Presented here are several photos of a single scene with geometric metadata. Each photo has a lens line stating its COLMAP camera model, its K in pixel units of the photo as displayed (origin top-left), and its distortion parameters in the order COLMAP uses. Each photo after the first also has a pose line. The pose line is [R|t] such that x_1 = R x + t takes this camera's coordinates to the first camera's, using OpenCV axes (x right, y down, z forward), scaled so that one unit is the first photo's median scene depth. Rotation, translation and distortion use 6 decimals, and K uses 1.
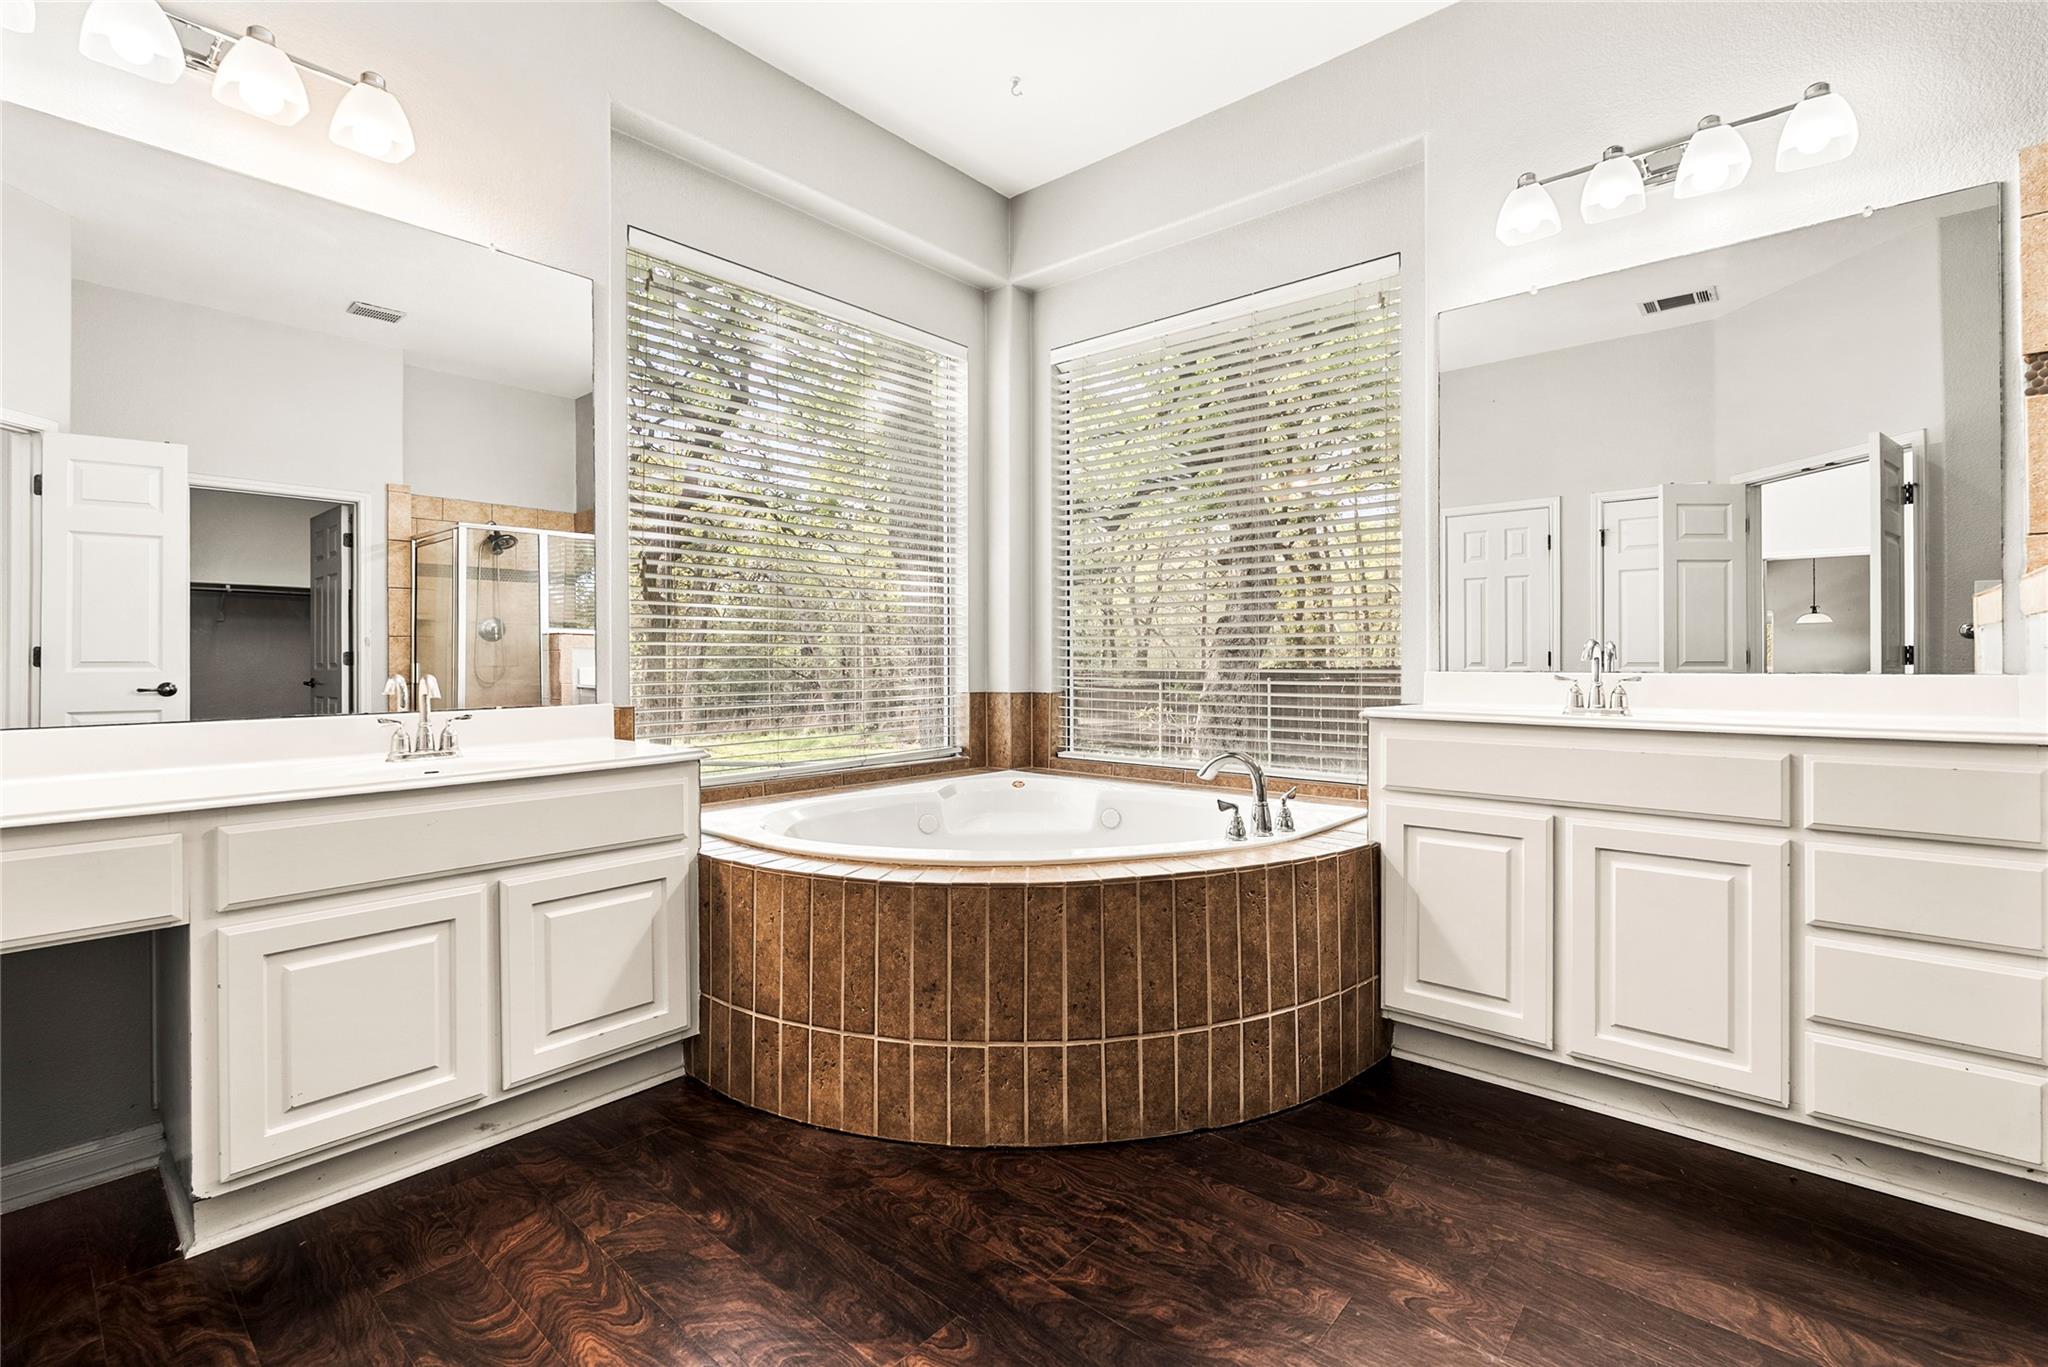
lens RADIAL K [[914.8, 0, 1037.9], [0, 914.8, 659.5], [0, 0, 1]] dist [-0.004439, 0.001796]
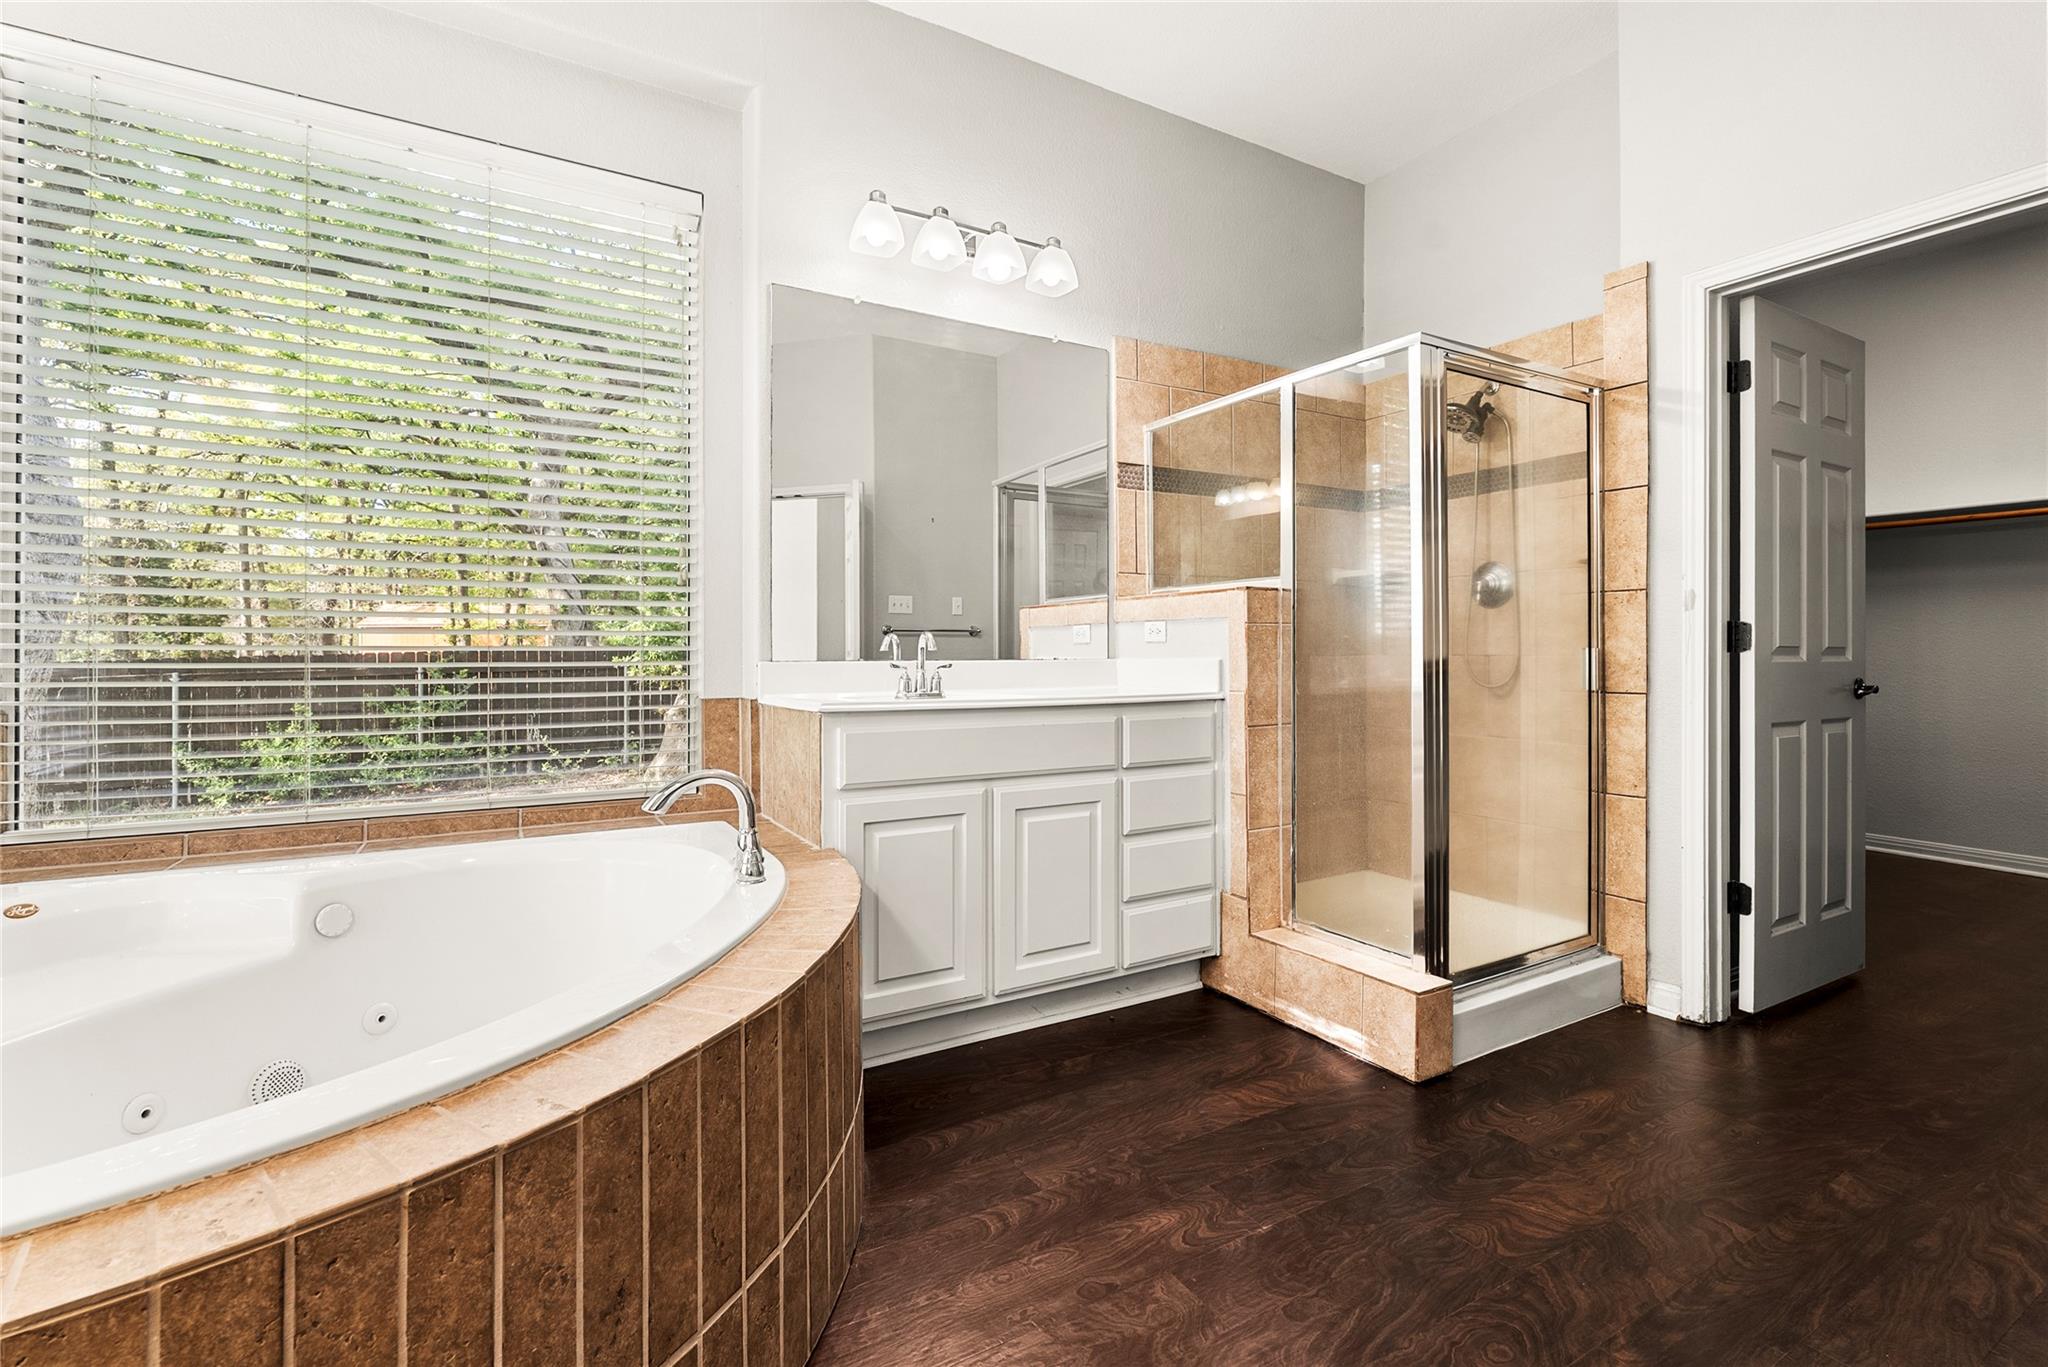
lens RADIAL K [[914.8, 0, 1027.5], [0, 914.8, 647.3], [0, 0, 1]] dist [-0.004439, 0.001796]
pose [[0.331485, 0.003408, 0.943454, -0.505453], [-0.001525, 0.999994, -0.003076, 0.001336], [-0.943459, -0.000419, 0.331489, 0.607984]]
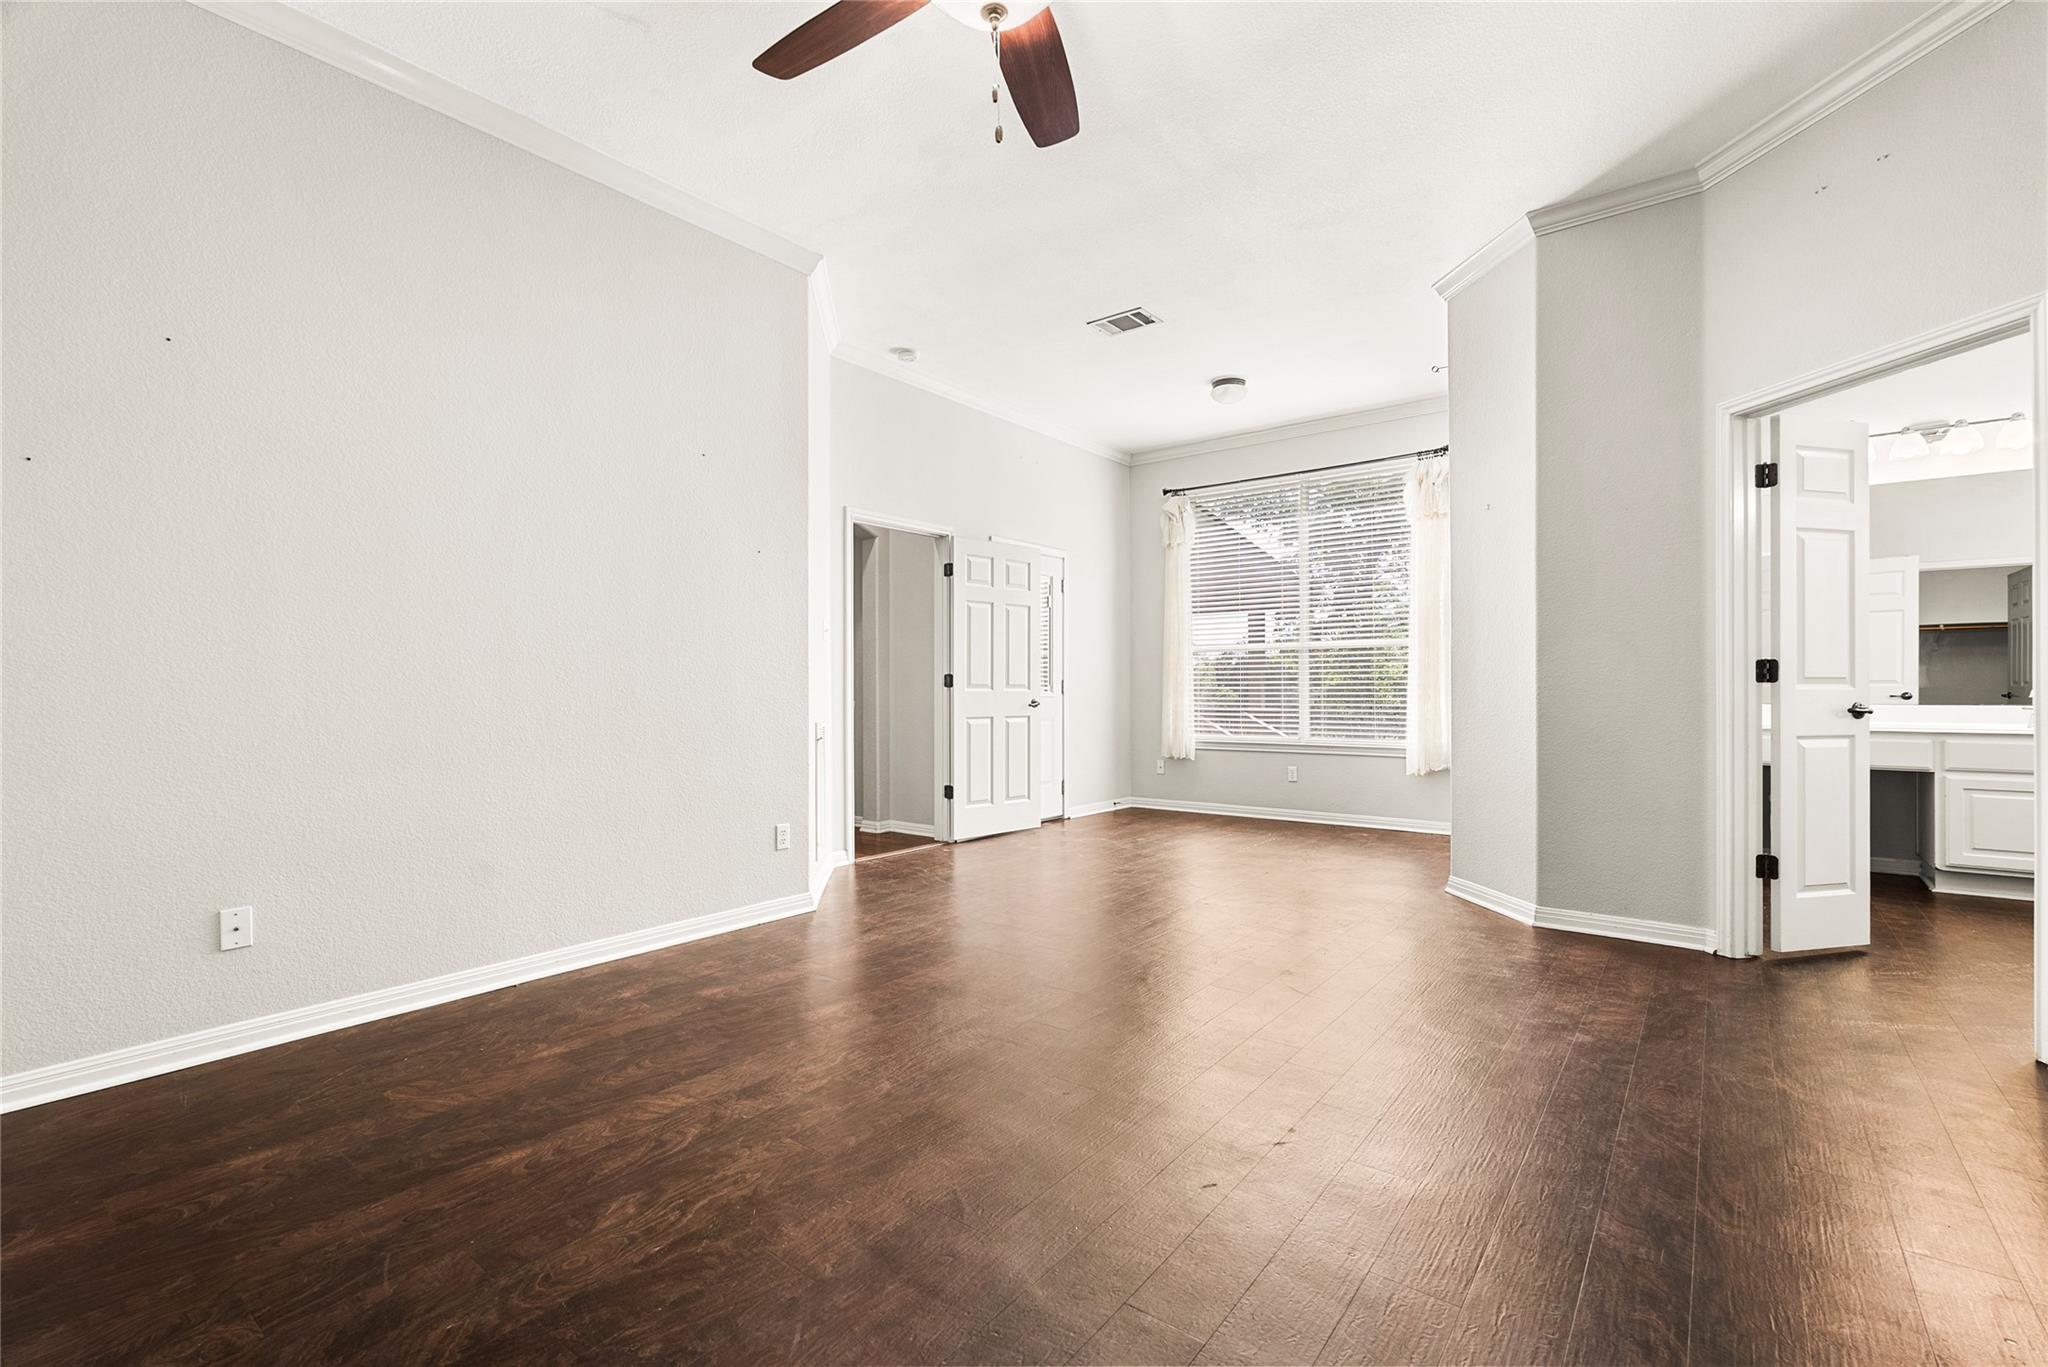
lens RADIAL K [[914.8, 0, 1032.5], [0, 914.8, 686.1], [0, 0, 1]] dist [-0.004439, 0.001796]
pose [[0.065180, 0.006208, -0.997854, 1.066509], [0.007007, 0.999953, 0.006679, -0.014344], [0.997849, -0.007427, 0.065133, -1.230142]]
